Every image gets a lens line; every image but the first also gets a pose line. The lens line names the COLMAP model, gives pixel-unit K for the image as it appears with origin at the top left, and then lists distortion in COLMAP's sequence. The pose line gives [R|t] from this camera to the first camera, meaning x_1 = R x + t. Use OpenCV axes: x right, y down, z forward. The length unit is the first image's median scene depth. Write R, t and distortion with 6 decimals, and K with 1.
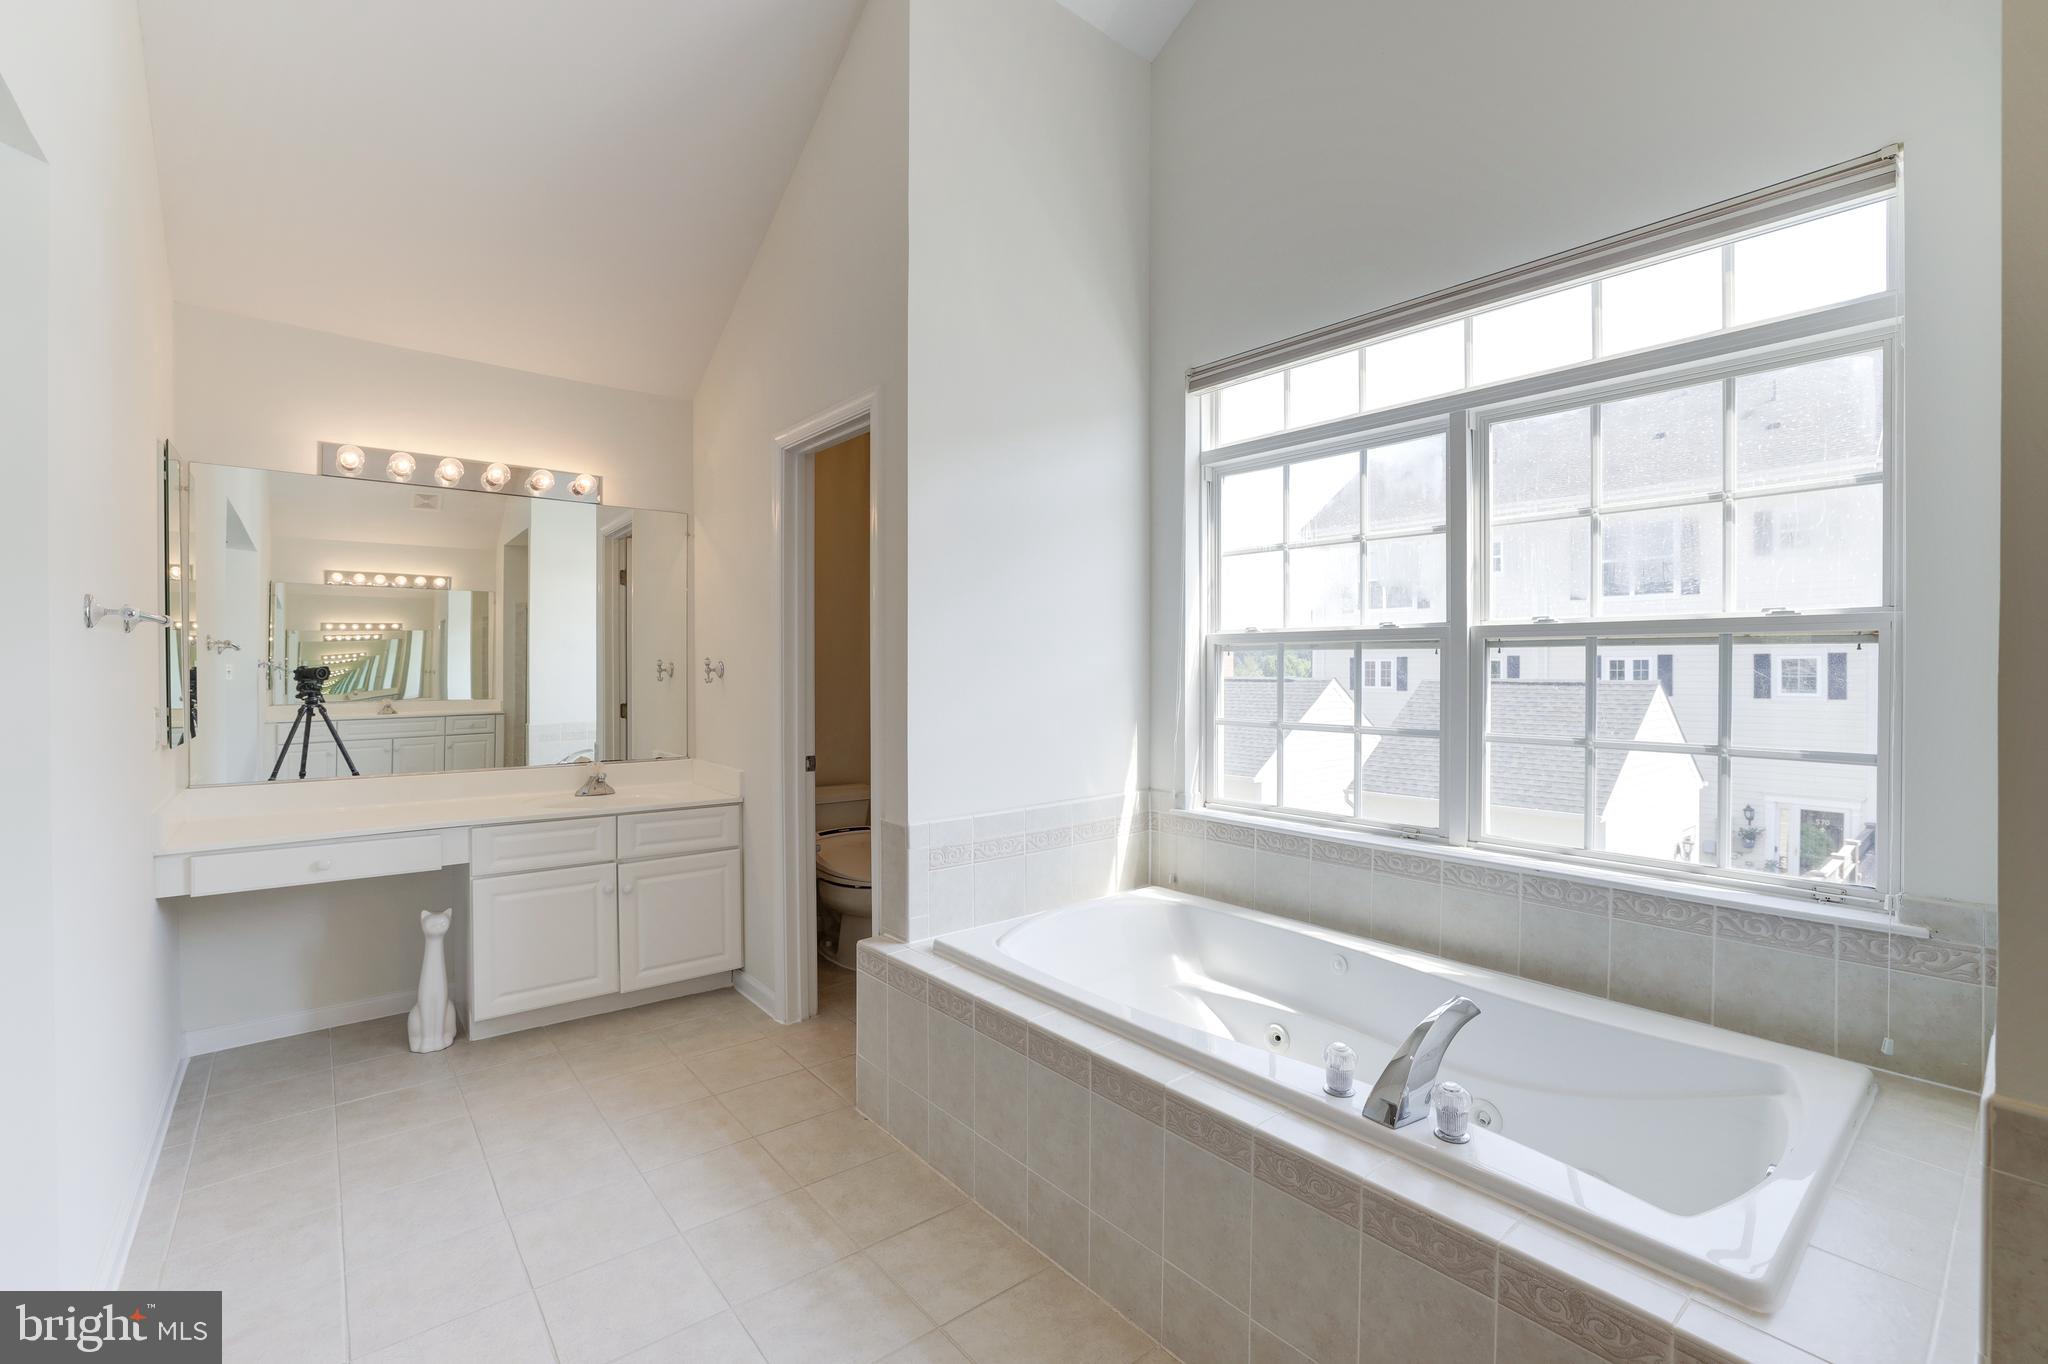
lens RADIAL K [[886.2, 0, 1024.6], [0, 886.2, 673.6], [0, 0, 1]] dist [-0.047508, 0.016039]
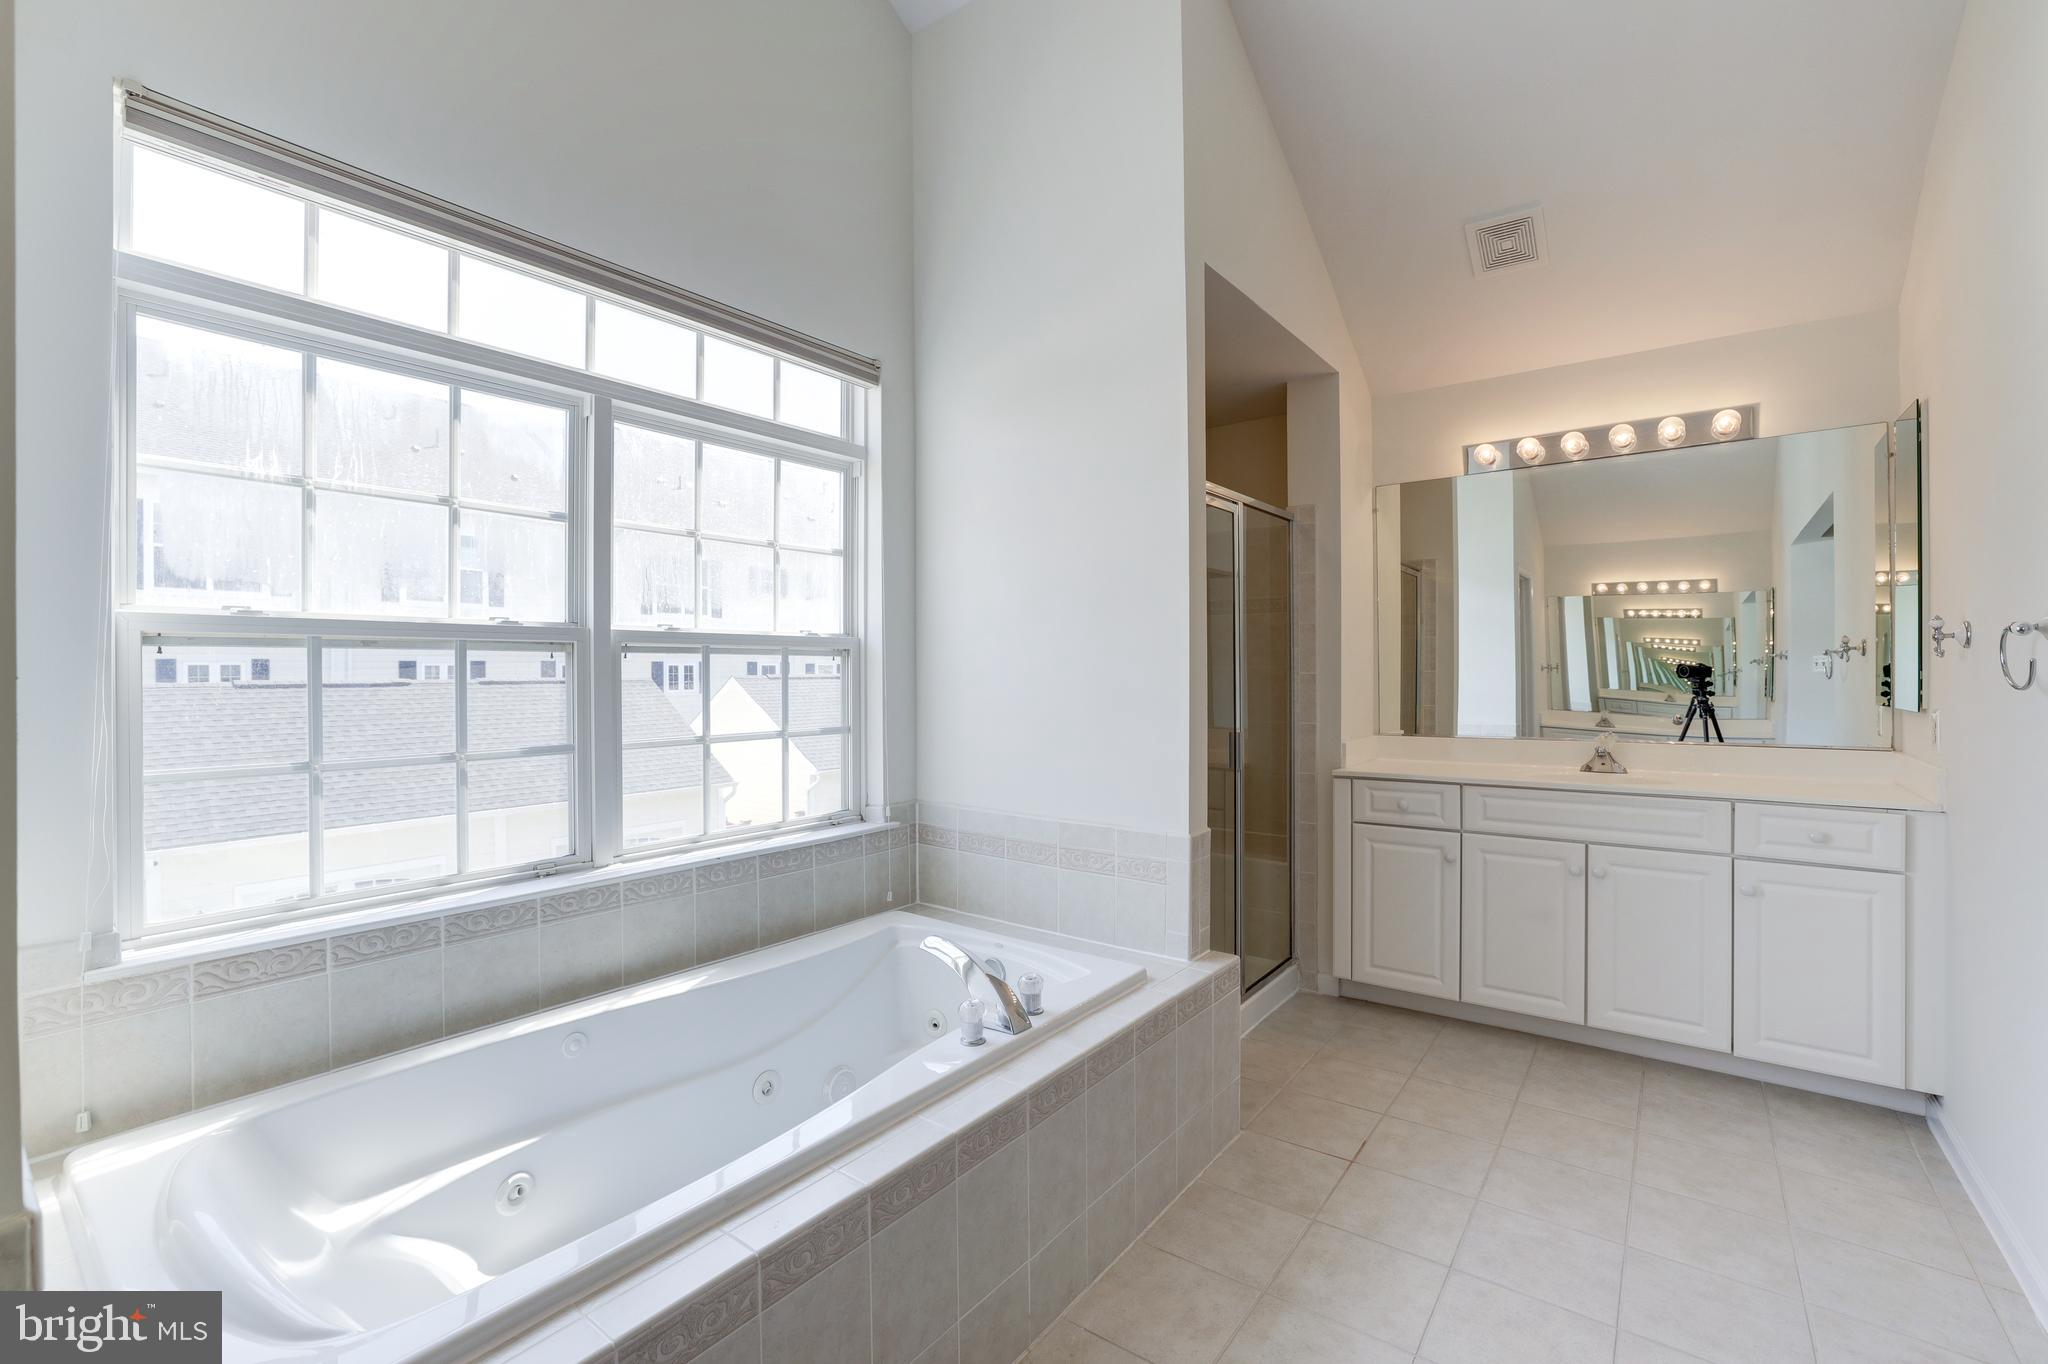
lens RADIAL K [[886.2, 0, 1024.6], [0, 886.2, 673.6], [0, 0, 1]] dist [-0.047508, 0.016039]
pose [[-0.231003, -0.003301, 0.972947, -0.538507], [0.010342, 0.999929, 0.005848, -0.008054], [-0.972898, 0.011413, -0.230952, 0.825745]]
